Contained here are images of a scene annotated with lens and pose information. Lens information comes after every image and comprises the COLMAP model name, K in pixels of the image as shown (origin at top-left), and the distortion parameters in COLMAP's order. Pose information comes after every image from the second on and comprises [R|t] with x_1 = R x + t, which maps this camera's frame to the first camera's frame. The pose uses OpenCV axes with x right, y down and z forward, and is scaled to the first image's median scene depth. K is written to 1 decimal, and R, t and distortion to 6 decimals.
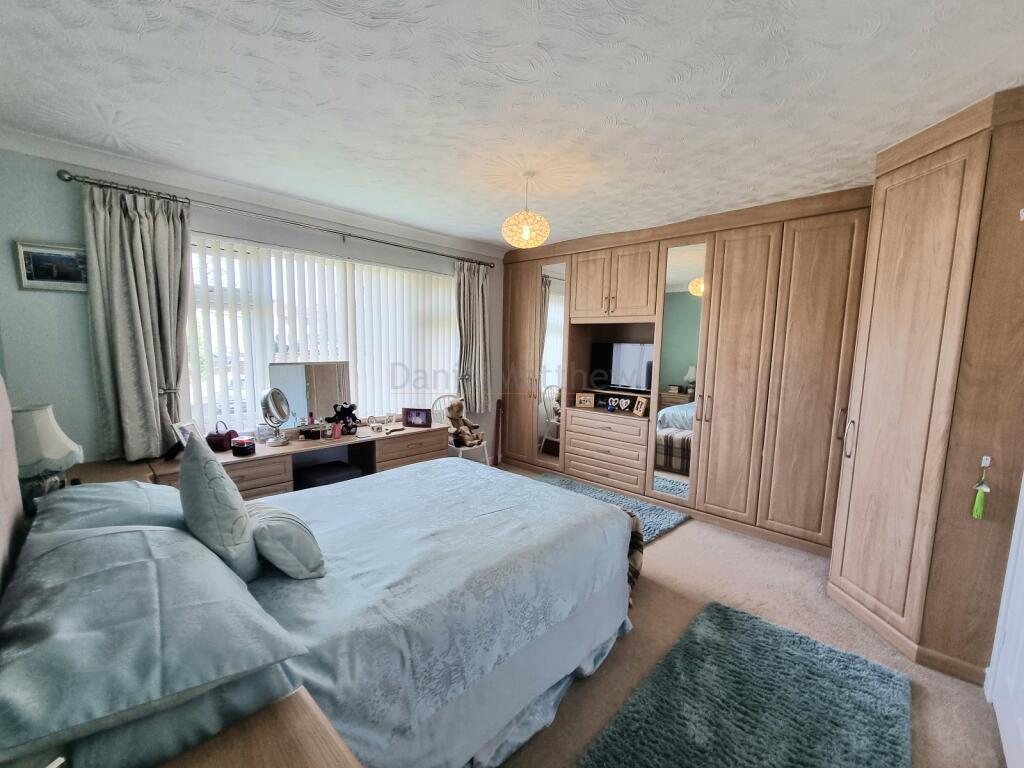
lens RADIAL K [[418.7, 0, 518.4], [0, 418.7, 394.8], [0, 0, 1]] dist [-0.011278, -0.000226]
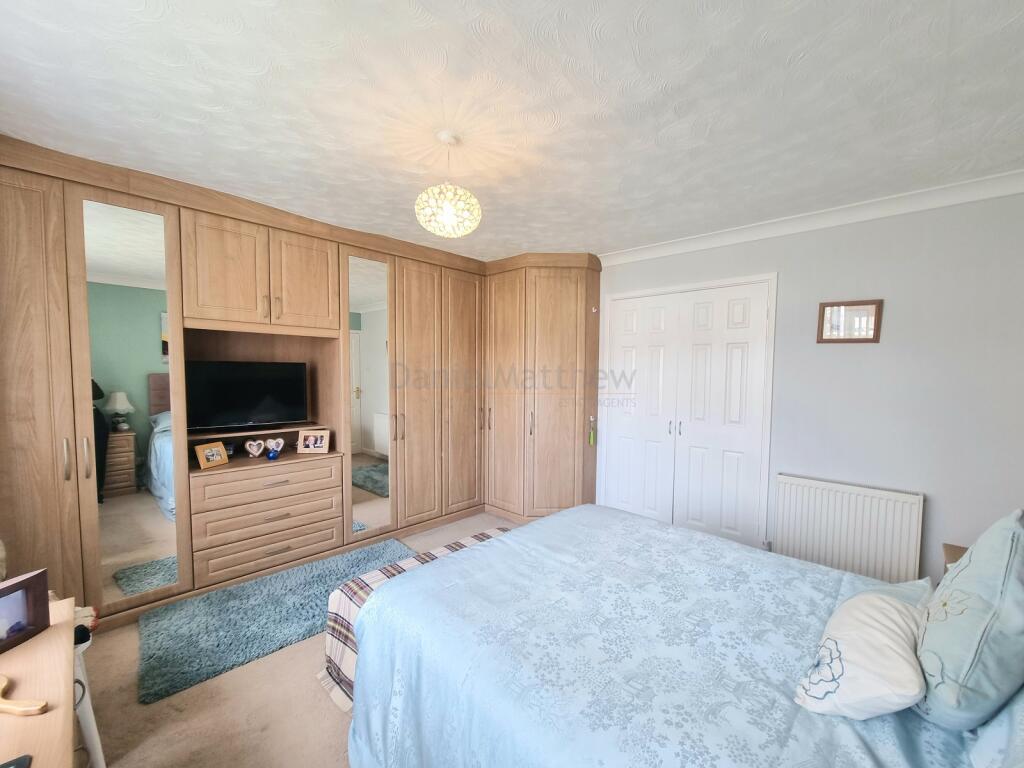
lens RADIAL K [[418.7, 0, 518.4], [0, 418.7, 394.8], [0, 0, 1]] dist [-0.011278, -0.000226]
pose [[0.001631, -0.076518, 0.997067, -0.538074], [0.110553, 0.990970, 0.075869, -0.086026], [-0.993869, 0.110105, 0.010076, 0.664104]]
